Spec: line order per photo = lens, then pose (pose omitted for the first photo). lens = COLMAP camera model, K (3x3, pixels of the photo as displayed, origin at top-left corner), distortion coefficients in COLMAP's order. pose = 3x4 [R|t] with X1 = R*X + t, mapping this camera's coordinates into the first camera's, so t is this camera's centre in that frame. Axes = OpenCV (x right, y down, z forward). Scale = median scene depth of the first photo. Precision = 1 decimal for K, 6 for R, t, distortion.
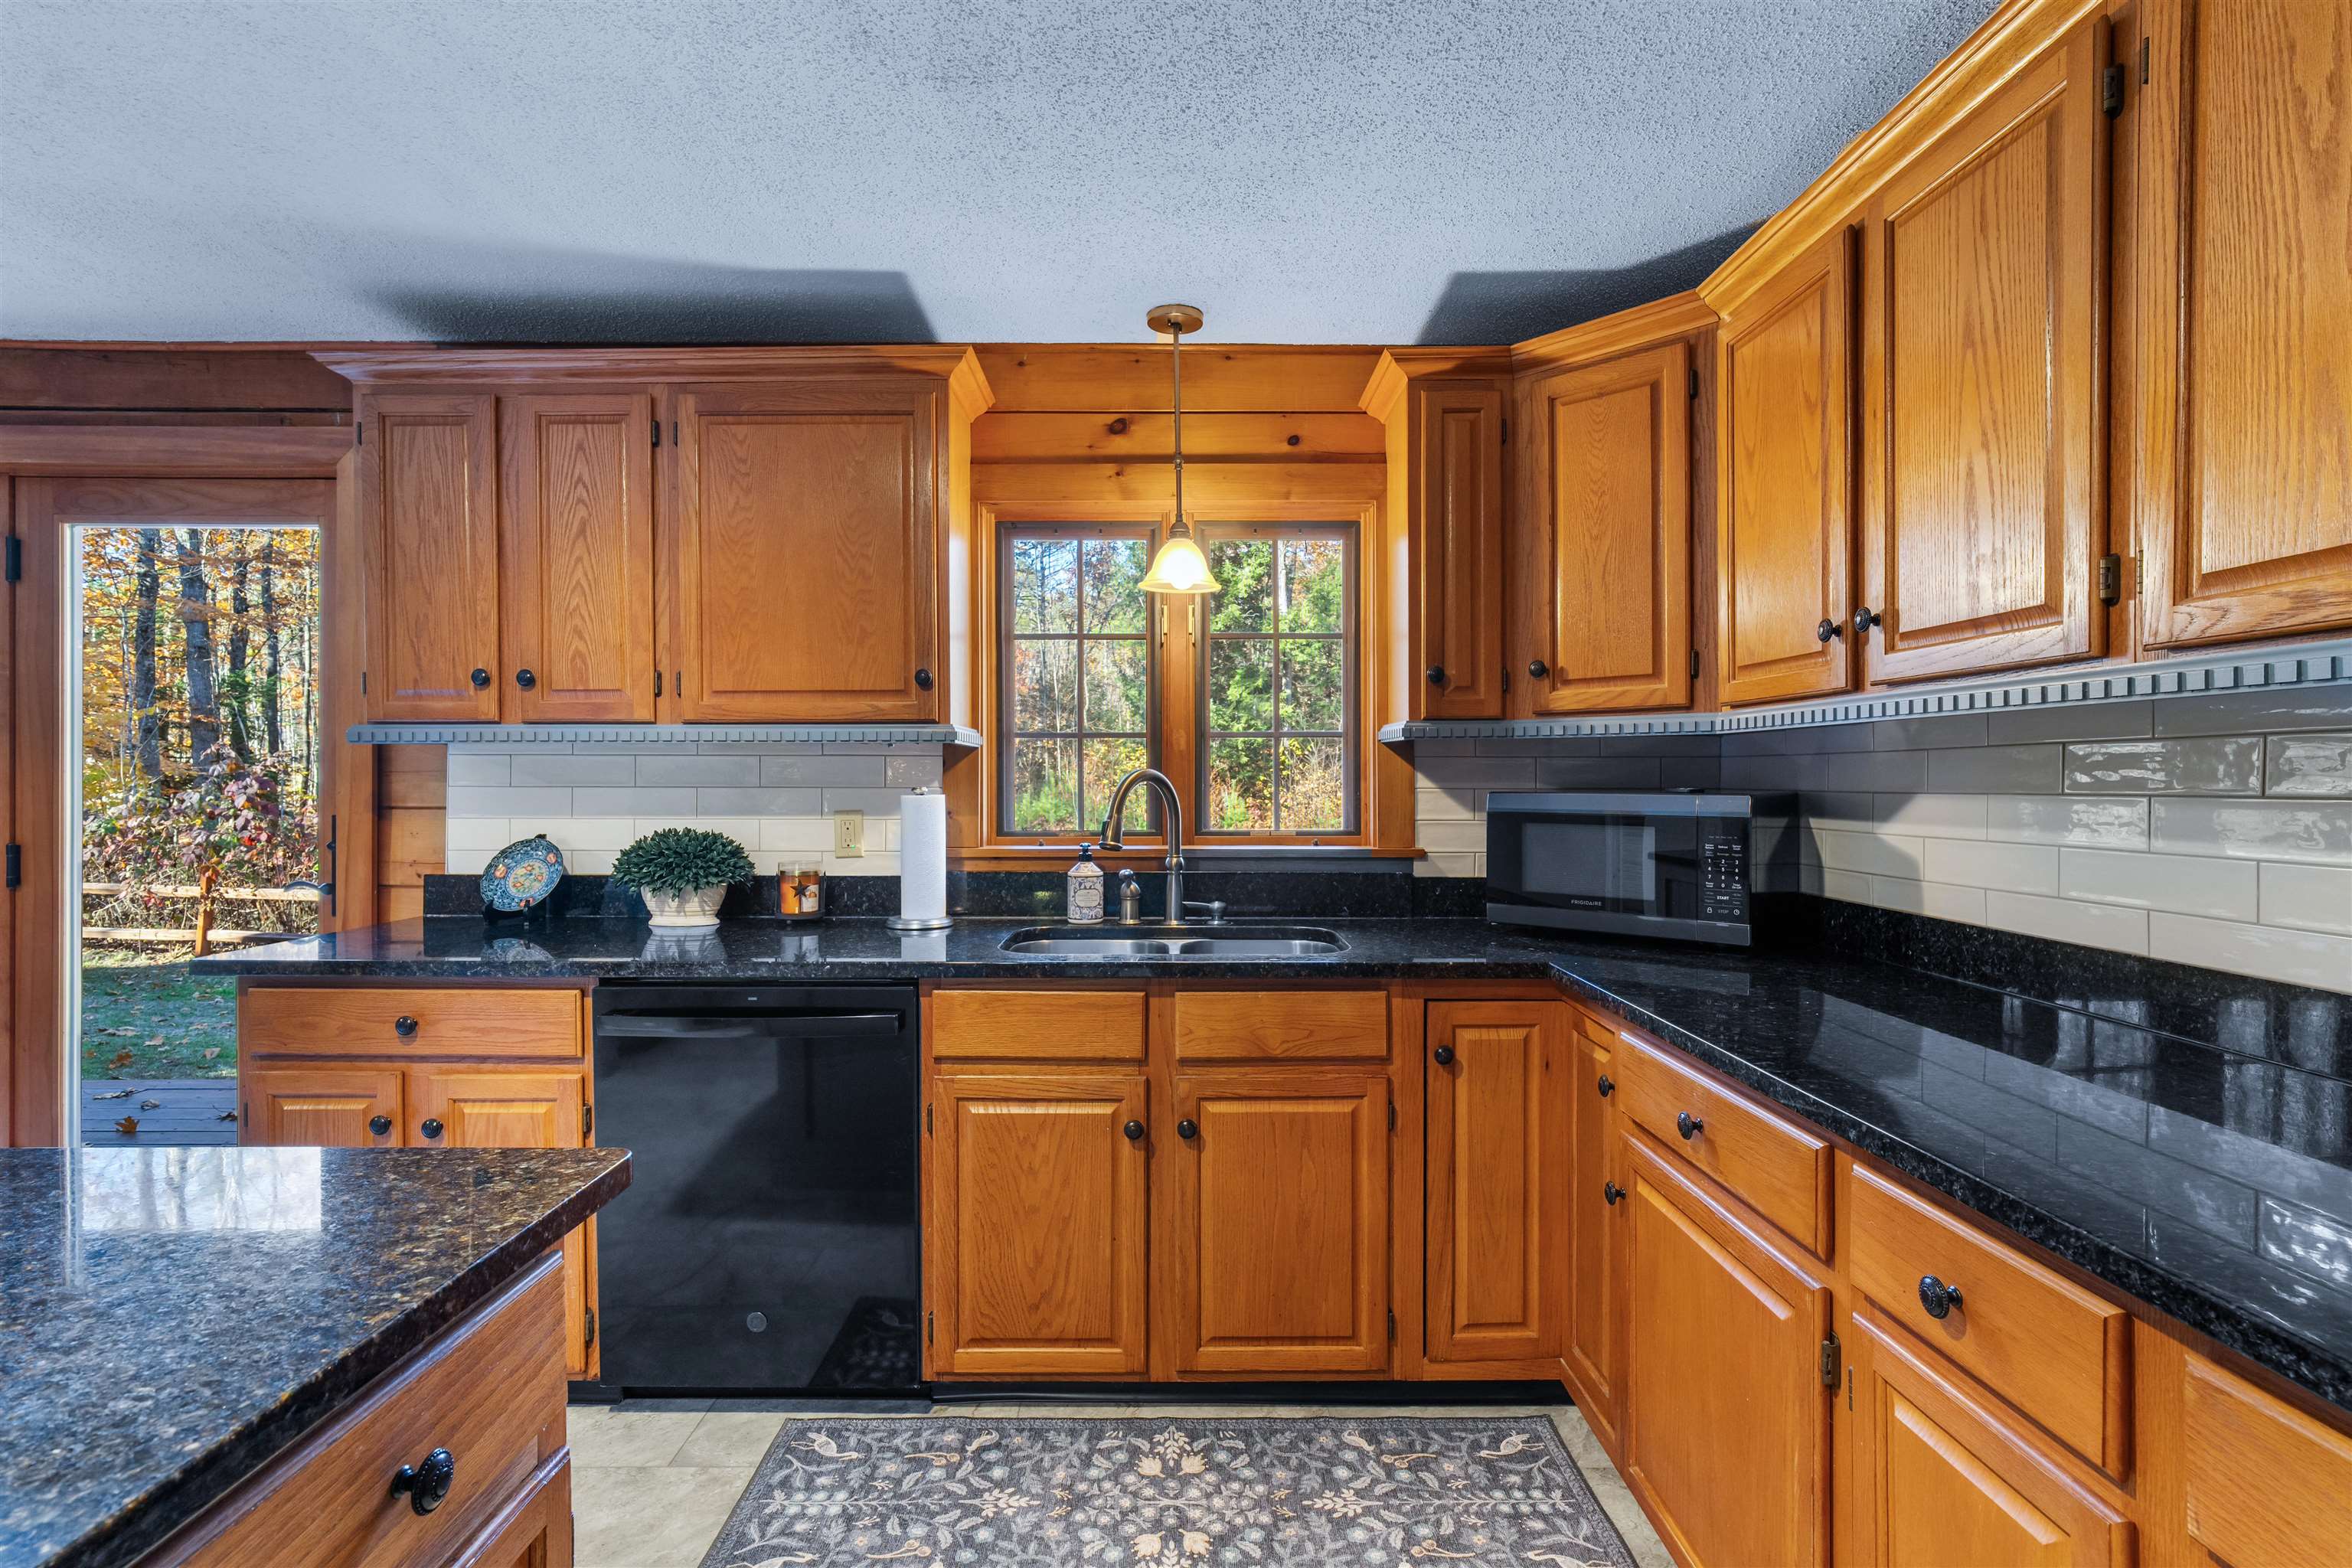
lens RADIAL K [[1118.3, 0, 1171.1], [0, 1118.3, 783.9], [0, 0, 1]] dist [-0.015911, 0.009742]
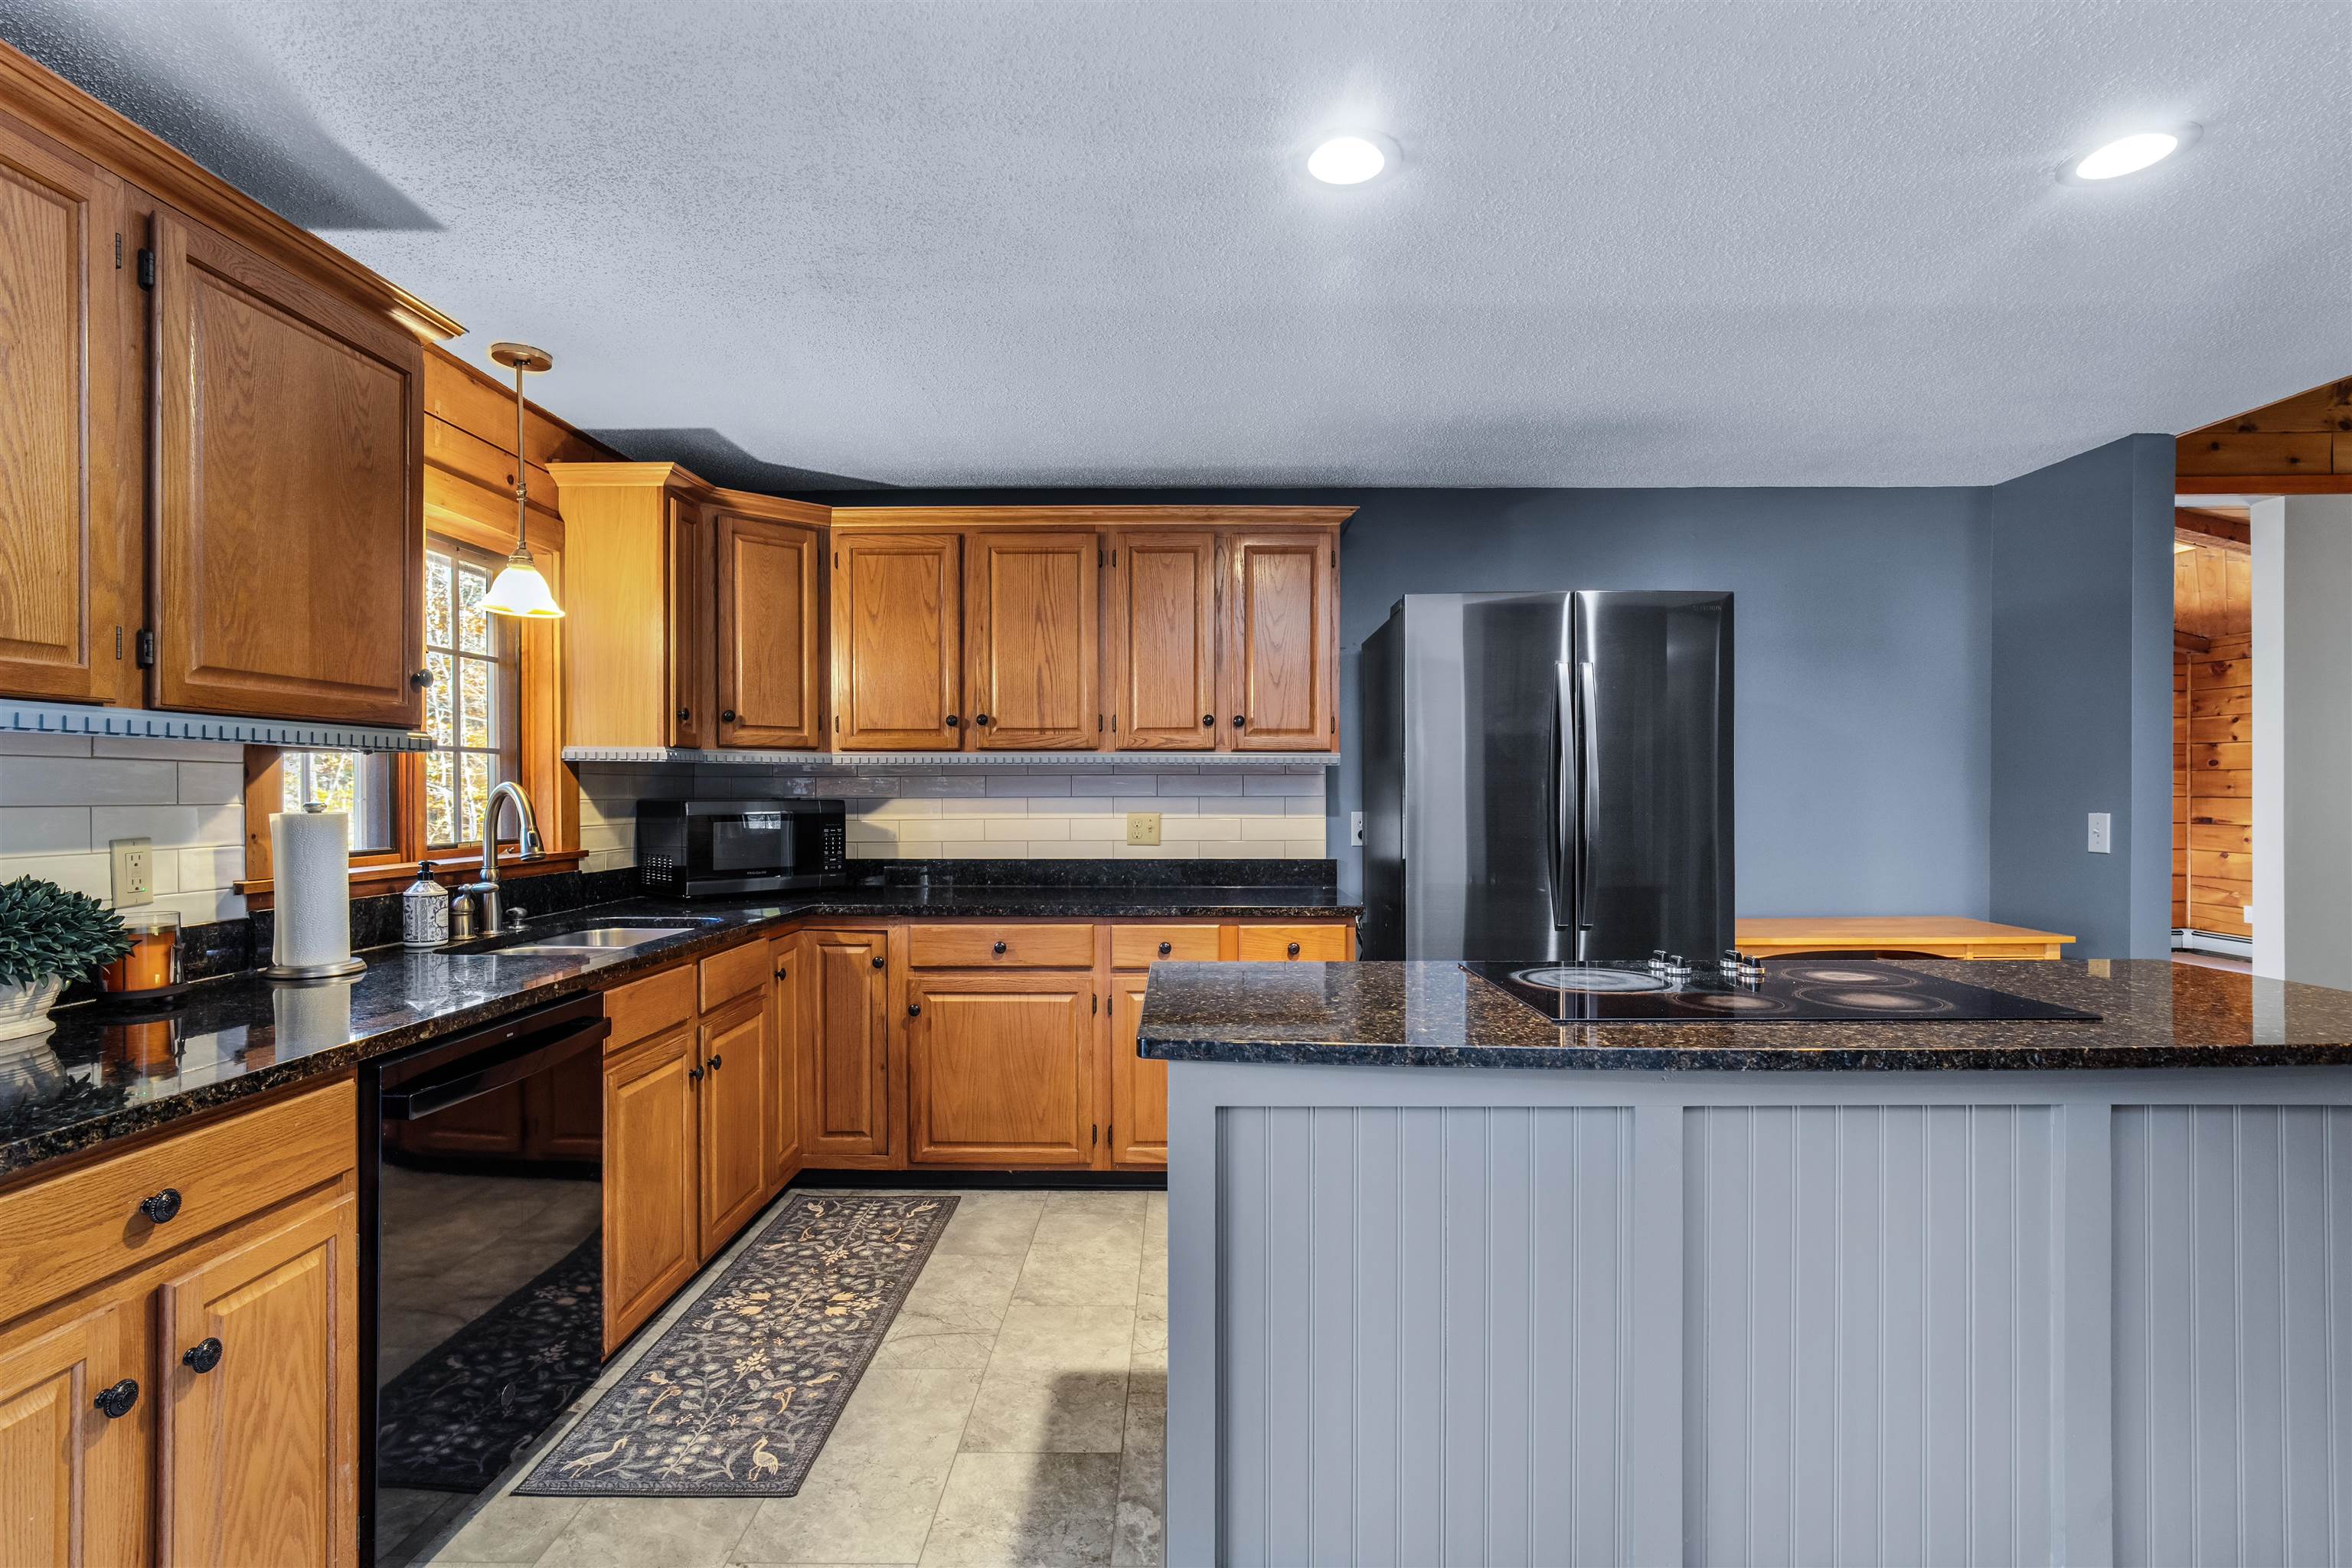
lens RADIAL K [[1118.3, 0, 1189.4], [0, 1118.3, 797.8], [0, 0, 1]] dist [-0.015911, 0.009742]
pose [[0.007770, -0.006795, 0.999947, -1.123247], [0.005730, 0.999961, 0.006750, -0.002705], [-0.999953, 0.005678, 0.007808, 0.389304]]
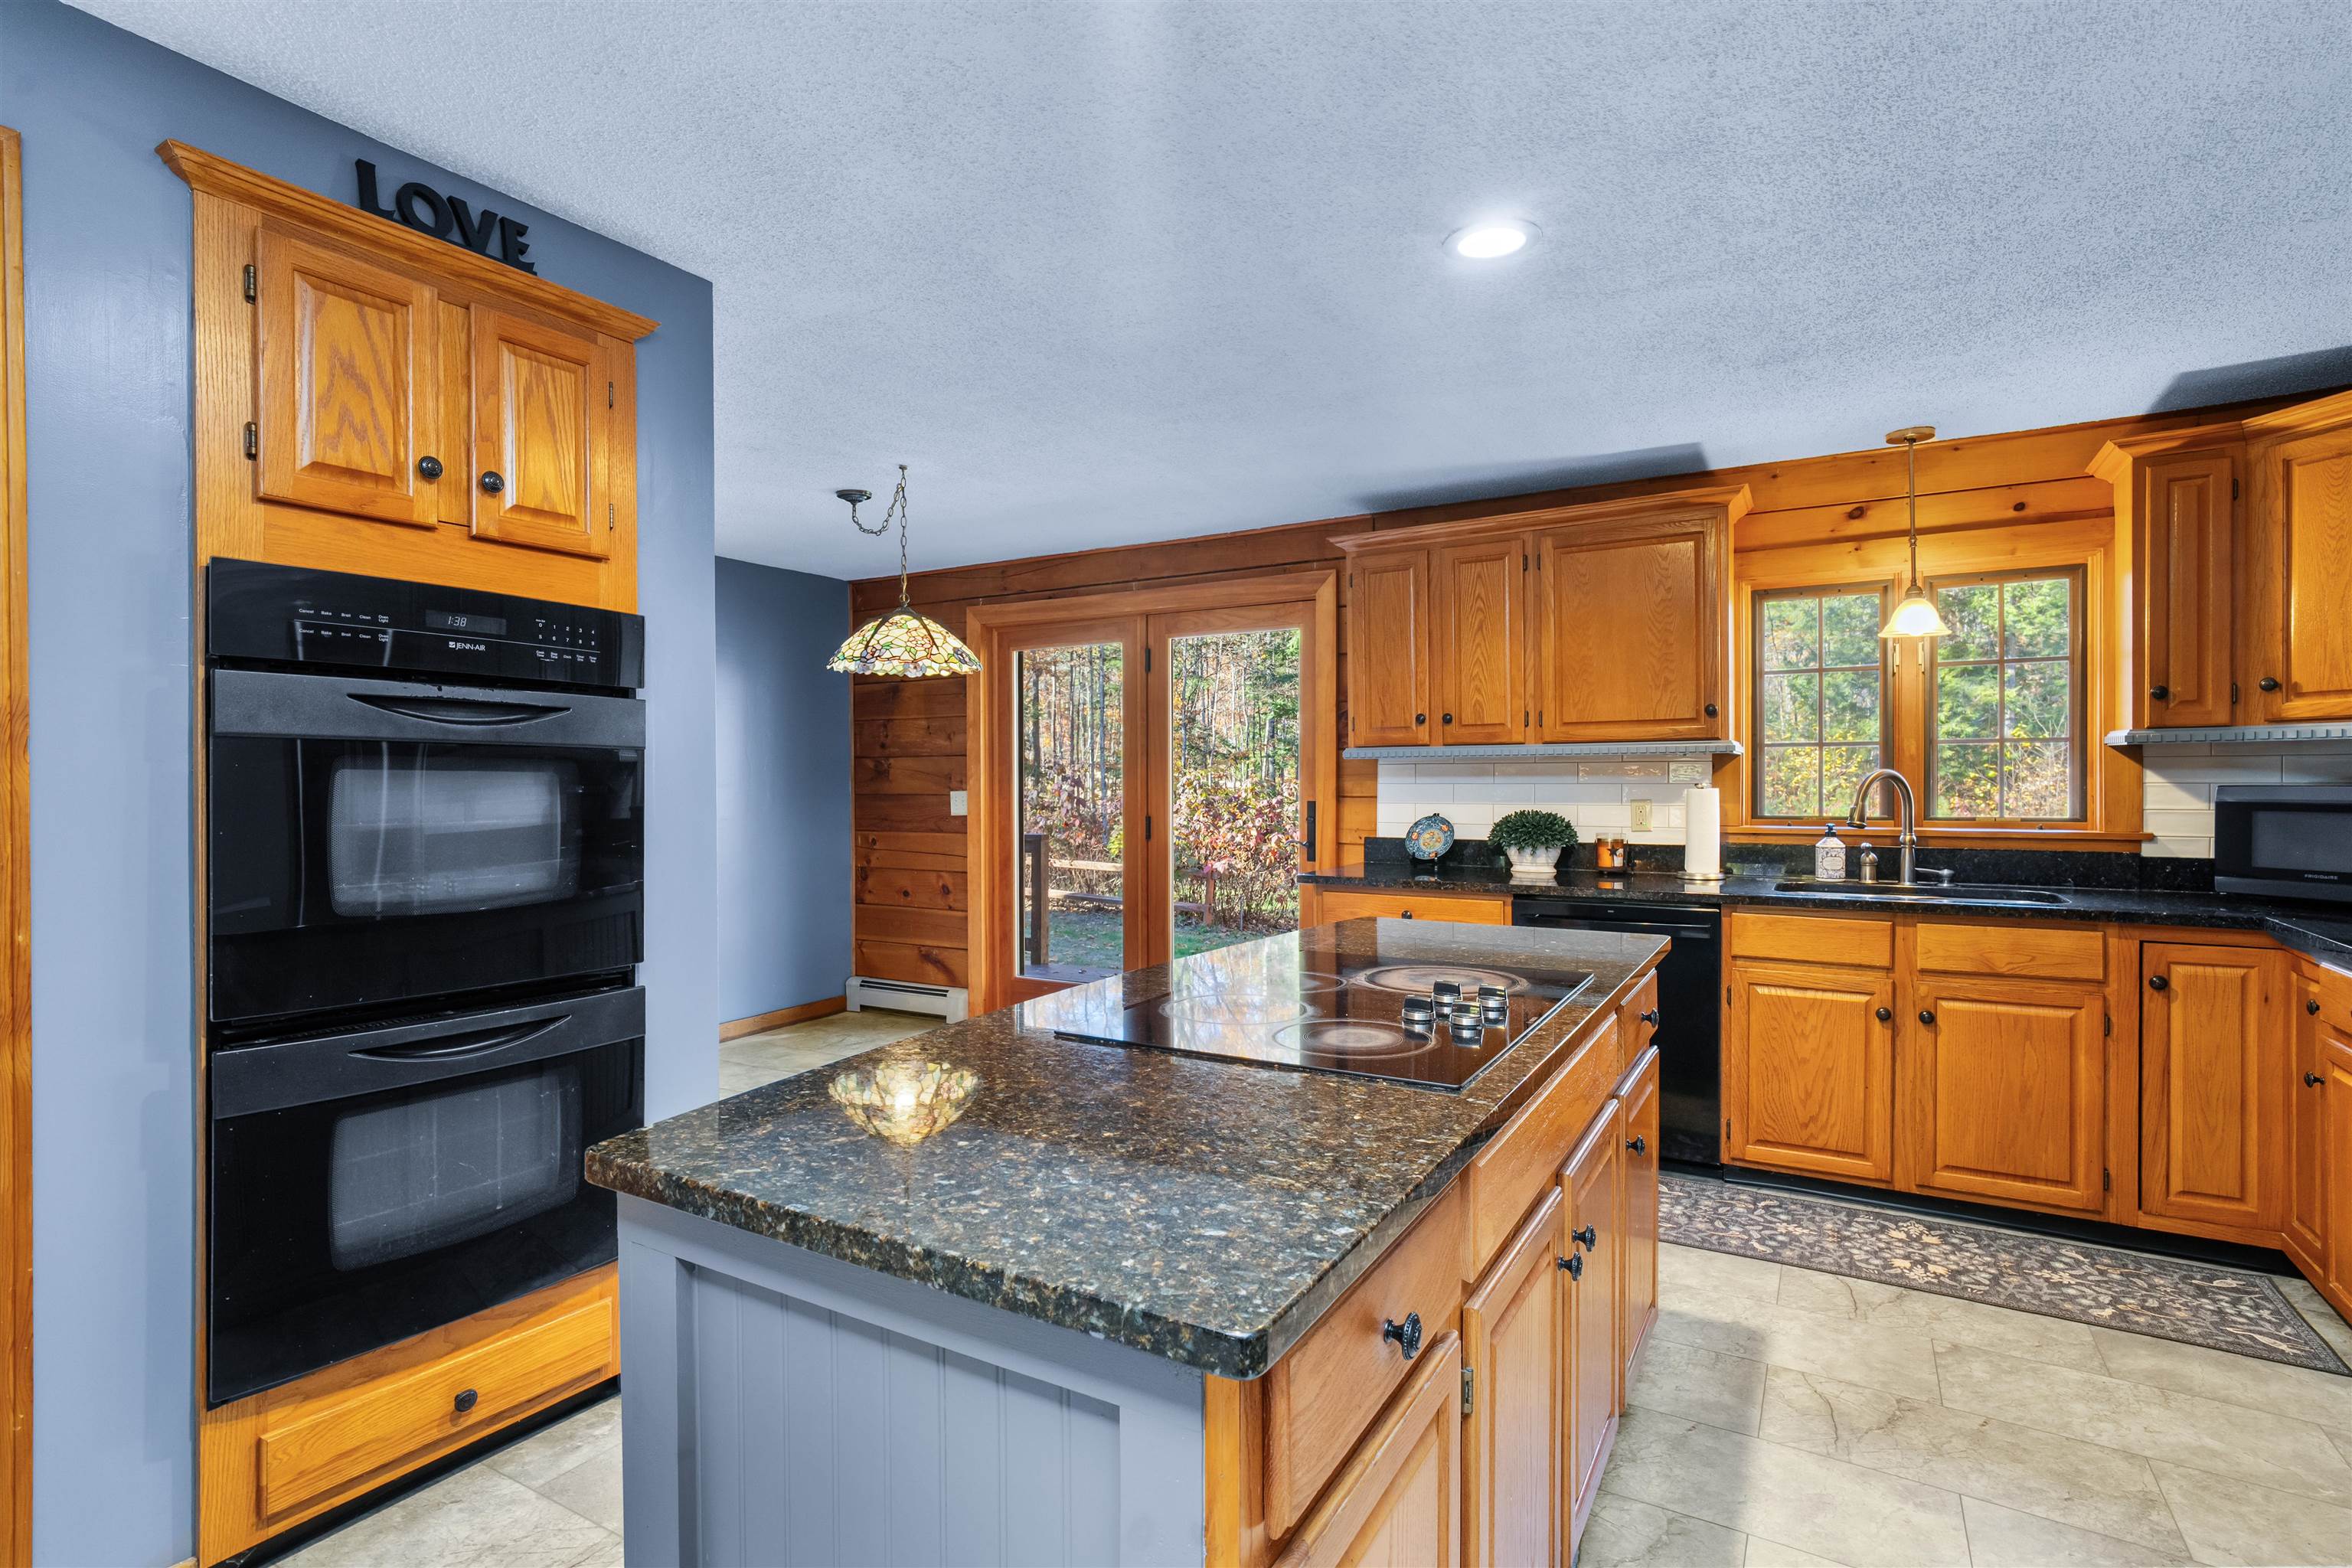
lens RADIAL K [[1118.3, 0, 1171.0], [0, 1118.3, 796.5], [0, 0, 1]] dist [-0.015911, 0.009742]
pose [[0.856741, 0.002383, -0.515741, -0.072657], [0.003913, 0.999931, 0.011120, 0.001324], [0.515731, -0.011545, 0.856673, -0.658692]]
